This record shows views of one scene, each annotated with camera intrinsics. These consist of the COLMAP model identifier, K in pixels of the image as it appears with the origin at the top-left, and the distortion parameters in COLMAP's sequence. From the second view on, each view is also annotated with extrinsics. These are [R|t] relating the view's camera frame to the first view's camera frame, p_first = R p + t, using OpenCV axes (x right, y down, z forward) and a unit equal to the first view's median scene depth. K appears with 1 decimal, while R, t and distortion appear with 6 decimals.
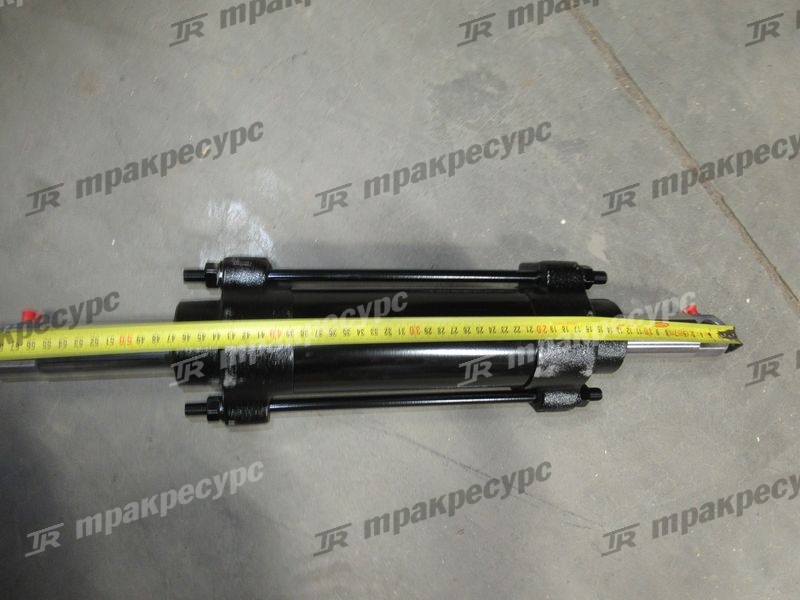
lens RADIAL K [[613.5, 0, 400.0], [0, 613.5, 300.0], [0, 0, 1]] dist [0.003232, 0.001438]
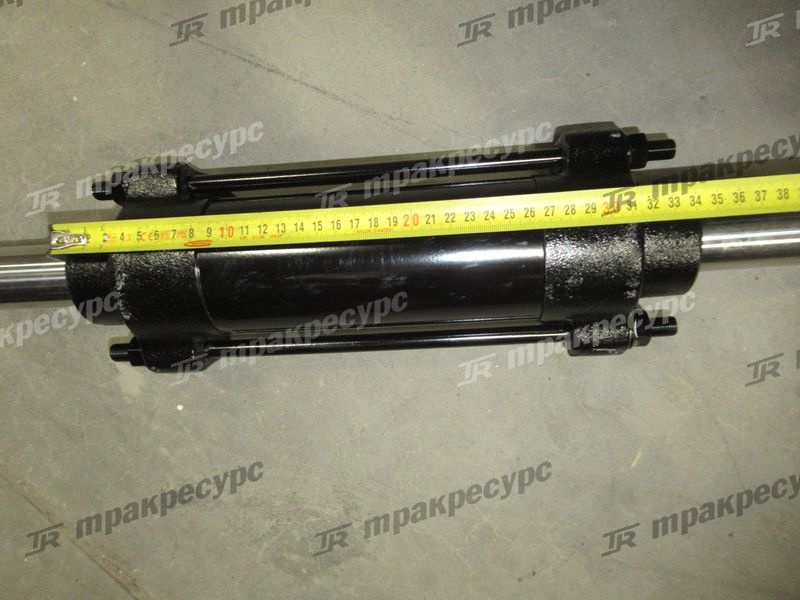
lens RADIAL K [[613.5, 0, 400.0], [0, 613.5, 300.0], [0, 0, 1]] dist [0.003232, 0.001438]
pose [[-0.991082, 0.086056, -0.101734, 0.059699], [-0.066530, -0.981088, -0.181771, 0.133780], [-0.115453, -0.173382, 0.978064, 0.239204]]
